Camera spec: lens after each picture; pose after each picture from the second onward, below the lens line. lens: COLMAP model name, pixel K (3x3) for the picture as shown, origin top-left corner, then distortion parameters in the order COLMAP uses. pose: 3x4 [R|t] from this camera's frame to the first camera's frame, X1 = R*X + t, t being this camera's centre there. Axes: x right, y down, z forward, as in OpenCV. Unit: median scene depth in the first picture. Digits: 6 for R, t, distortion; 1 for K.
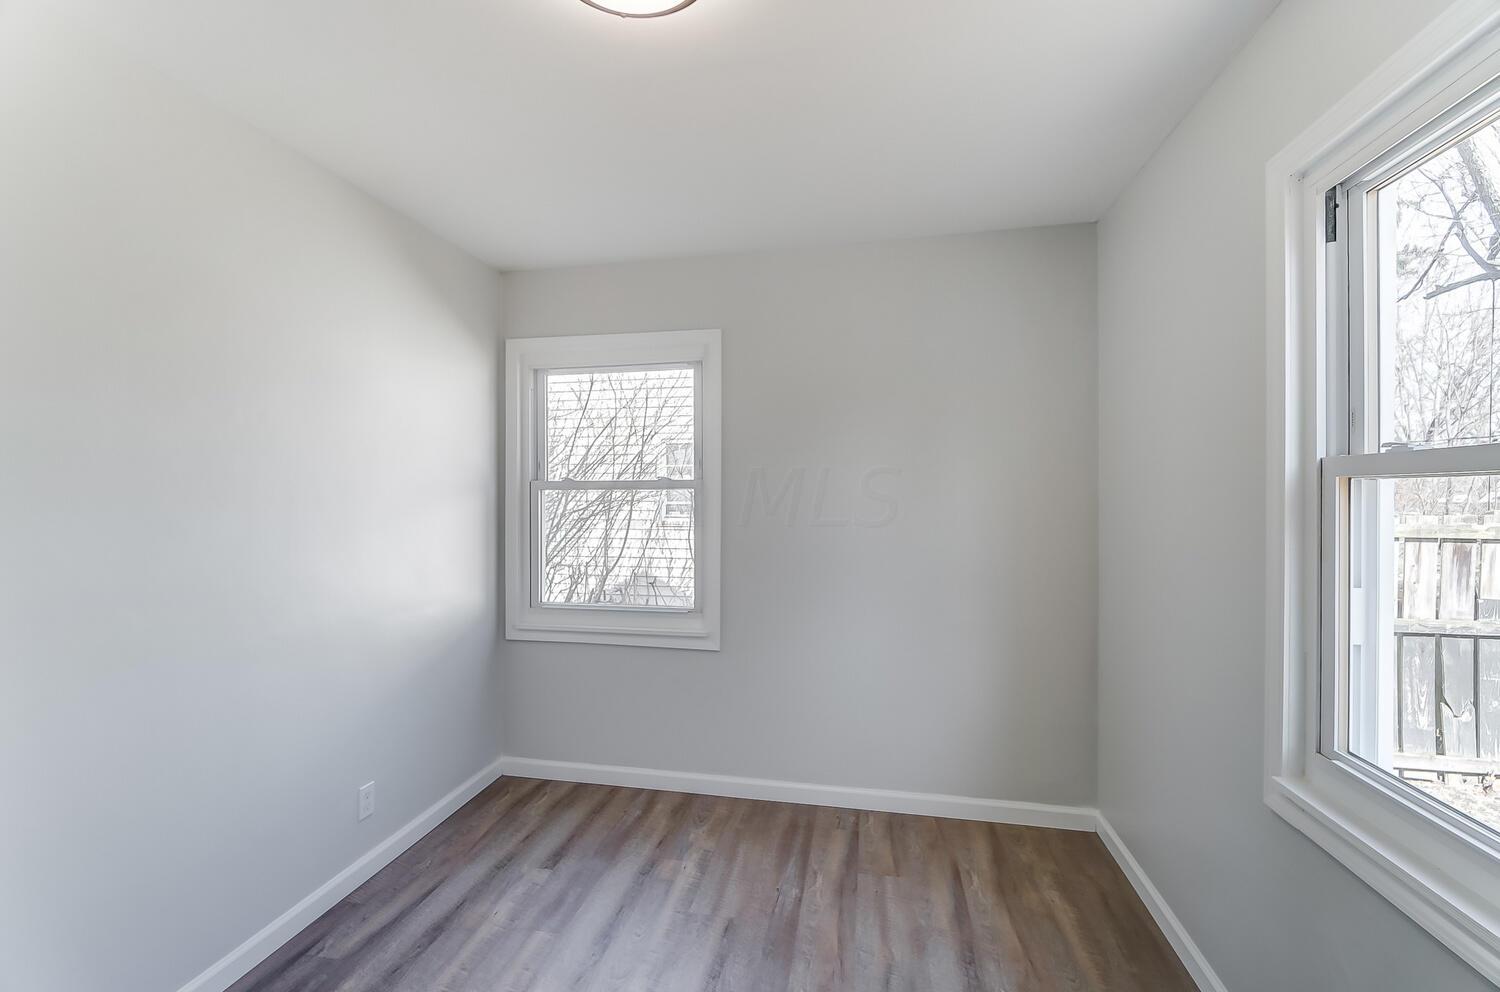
lens RADIAL K [[667.4, 0, 734.3], [0, 667.4, 497.6], [0, 0, 1]] dist [-0.060120, 0.022254]
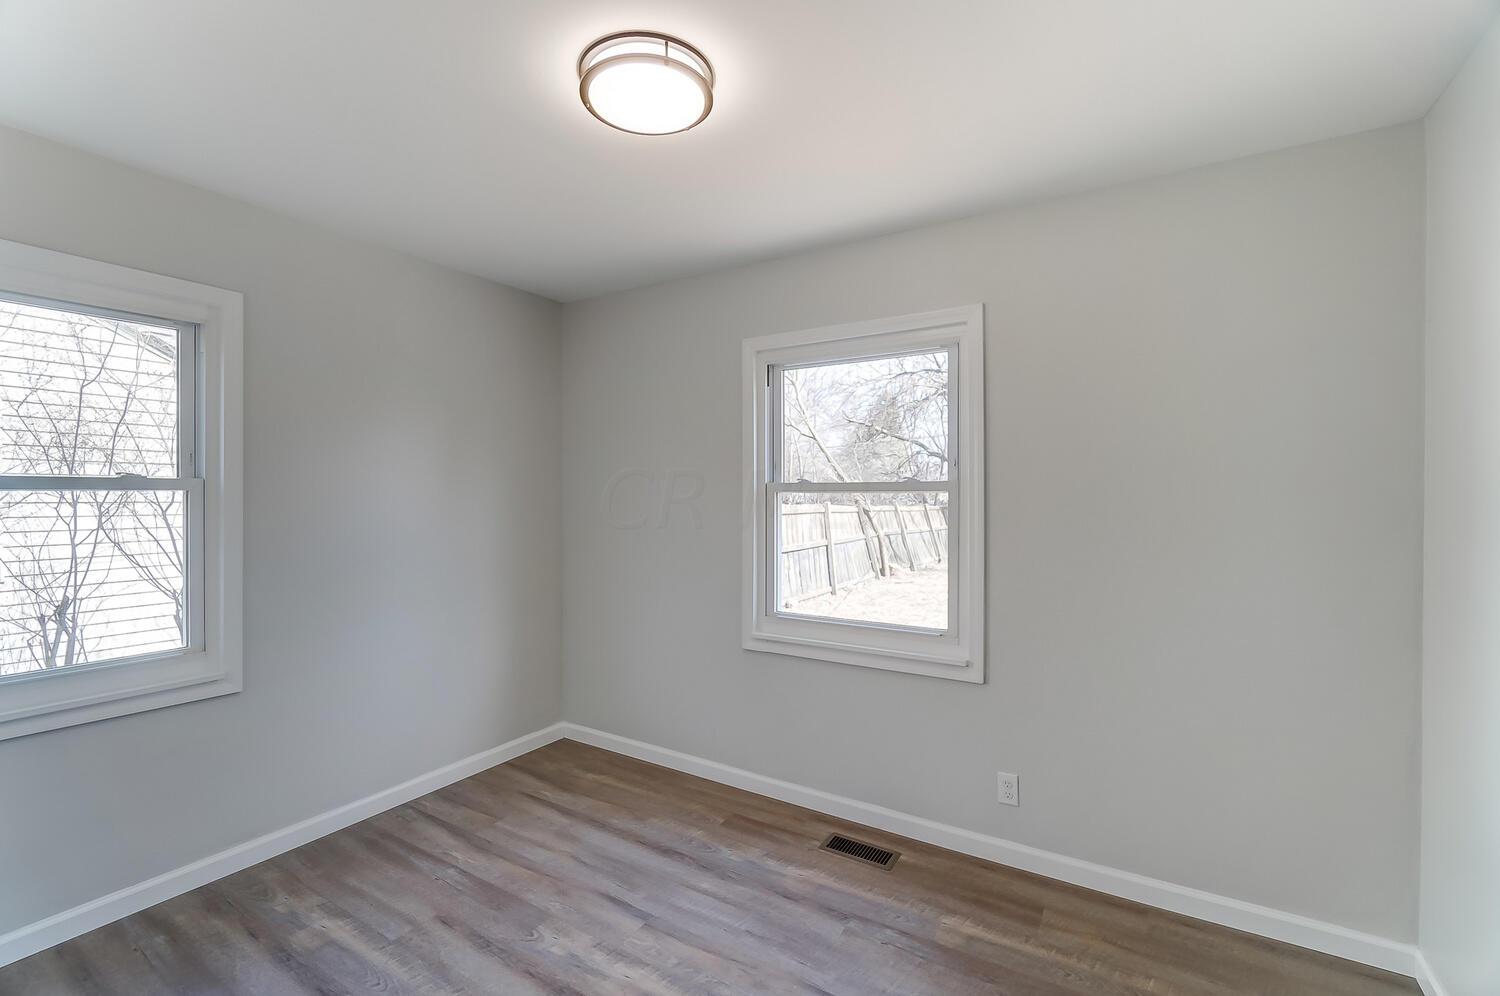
lens RADIAL K [[658.2, 0, 726.9], [0, 658.2, 504.4], [0, 0, 1]] dist [0.008403, -0.008452]
pose [[0.324764, -0.000220, 0.945795, -0.730615], [0.004200, 0.999990, -0.001210, 0.010213], [-0.945786, 0.004366, 0.324762, 0.214826]]
